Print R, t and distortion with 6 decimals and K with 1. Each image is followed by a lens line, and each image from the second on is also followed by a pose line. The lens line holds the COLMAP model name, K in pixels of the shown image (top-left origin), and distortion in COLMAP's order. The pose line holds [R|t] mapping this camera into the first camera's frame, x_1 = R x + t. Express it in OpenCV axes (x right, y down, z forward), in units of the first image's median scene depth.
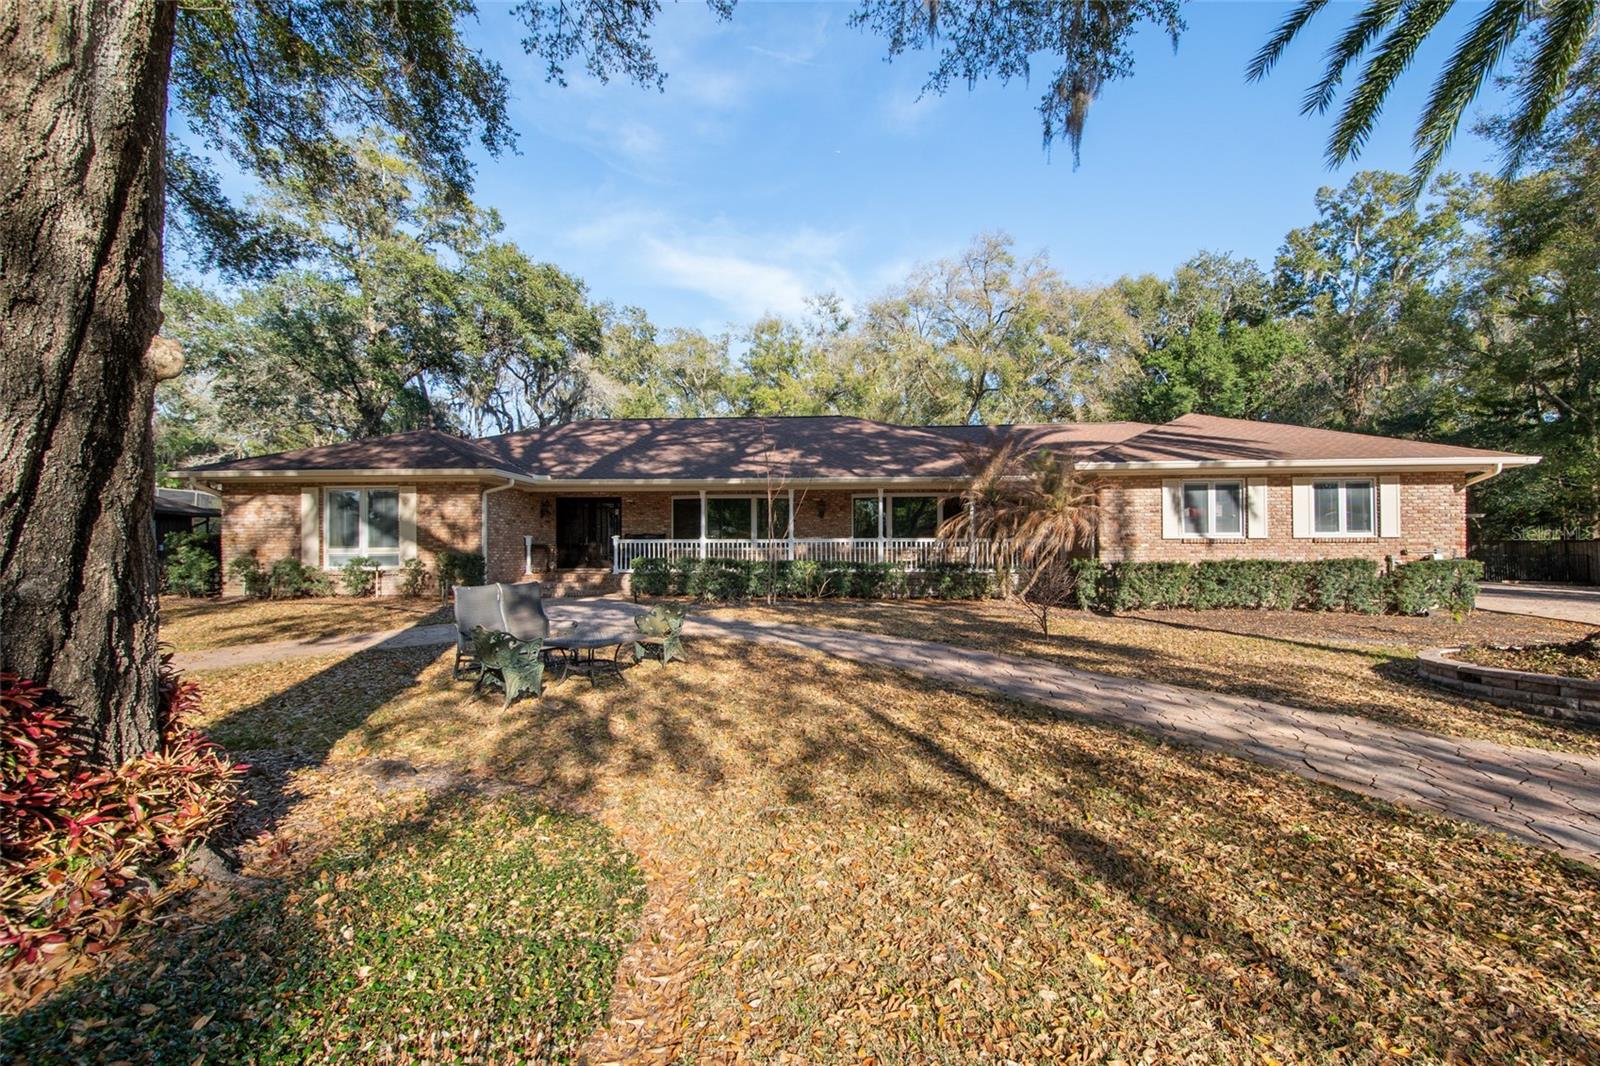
lens RADIAL K [[675.5, 0, 800.0], [0, 675.5, 533.0], [0, 0, 1]] dist [0.000018, 0.000020]
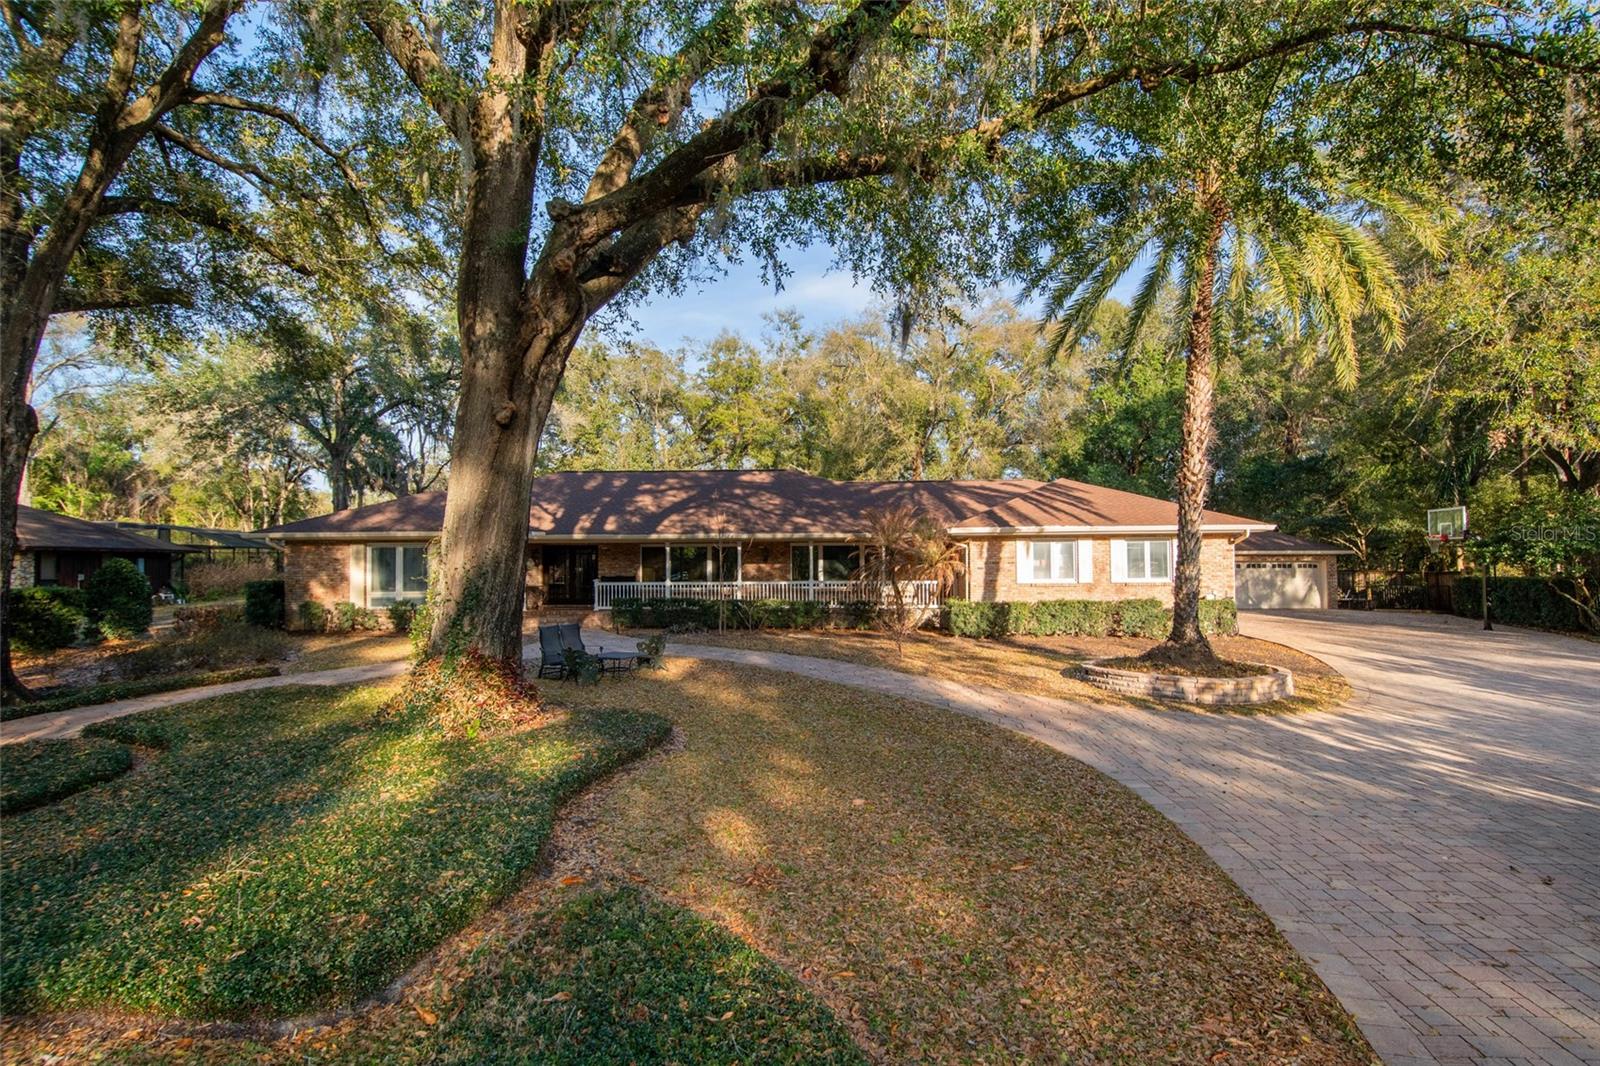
lens RADIAL K [[846.1, 0, 800.0], [0, 846.1, 533.0], [0, 0, 1]] dist [-0.035986, -0.000059]
pose [[0.999452, -0.002173, 0.033037, 0.049867], [0.002474, 0.999956, -0.009068, -0.067805], [-0.033016, 0.009145, 0.999413, -0.572144]]
